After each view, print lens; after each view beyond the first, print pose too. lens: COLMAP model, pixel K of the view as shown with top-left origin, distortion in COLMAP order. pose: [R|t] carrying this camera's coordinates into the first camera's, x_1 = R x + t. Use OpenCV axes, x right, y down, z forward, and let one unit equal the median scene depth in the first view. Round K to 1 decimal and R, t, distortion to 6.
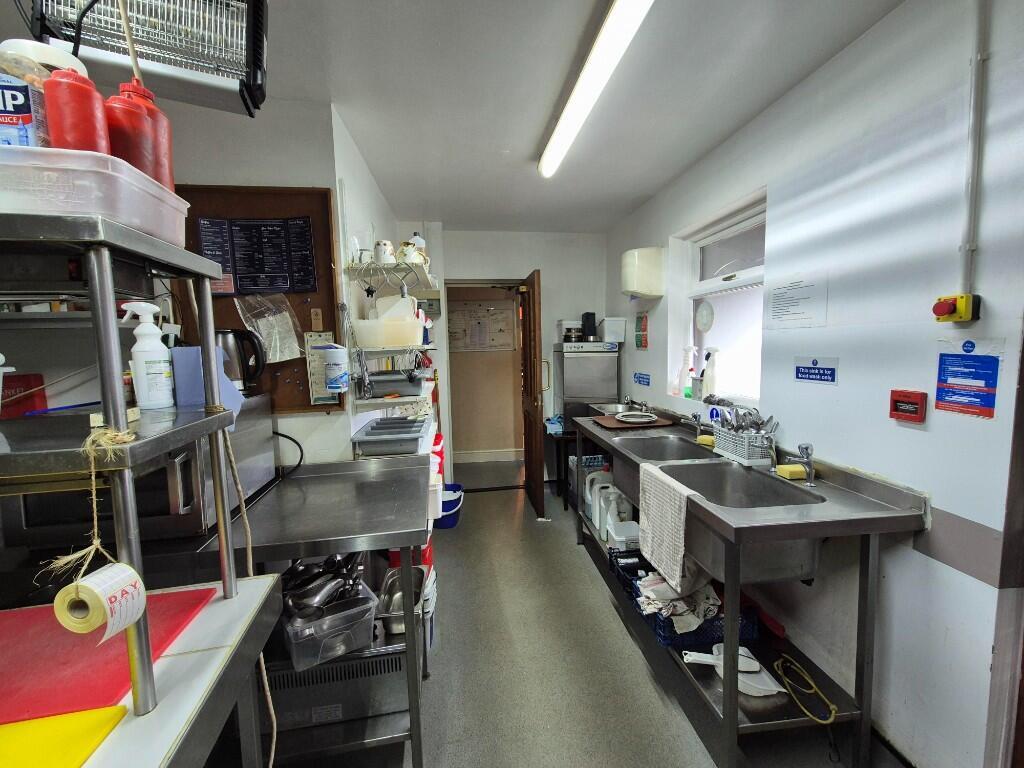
lens RADIAL K [[419.6, 0, 513.4], [0, 419.6, 379.7], [0, 0, 1]] dist [-0.002125, -0.000835]
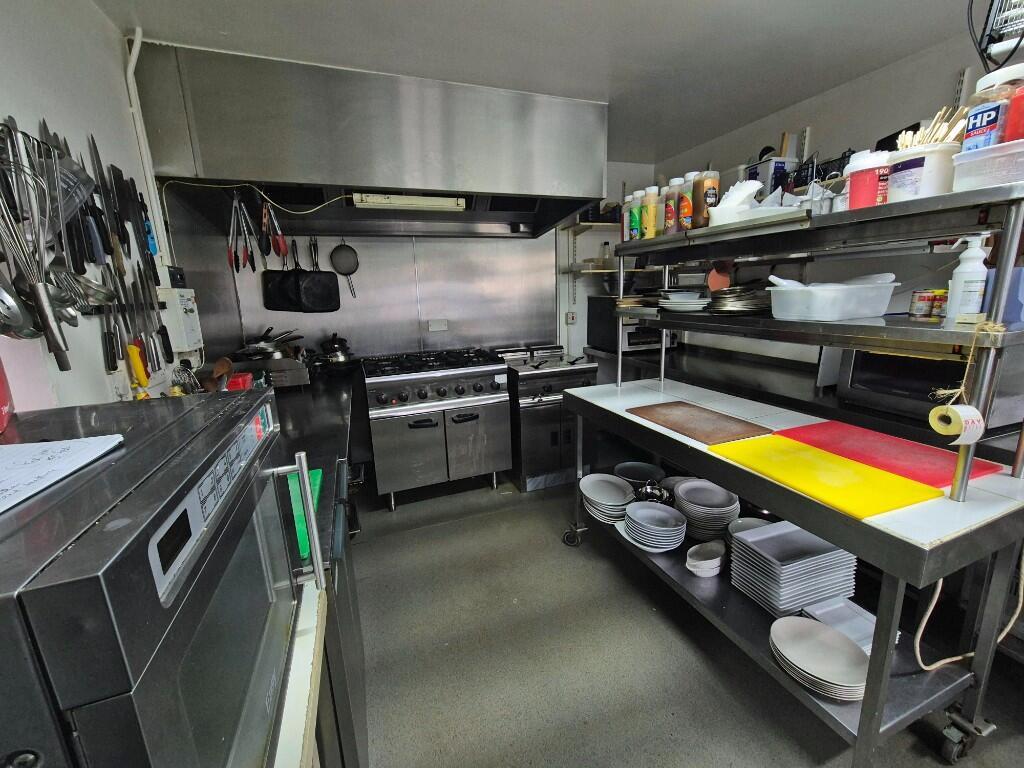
lens RADIAL K [[419.6, 0, 513.4], [0, 419.6, 379.7], [0, 0, 1]] dist [-0.002125, -0.000835]
pose [[0.146497, 0.227607, -0.962670, 0.345701], [-0.052348, 0.973590, 0.222223, 0.075756], [0.987825, 0.017839, 0.154543, -1.036332]]
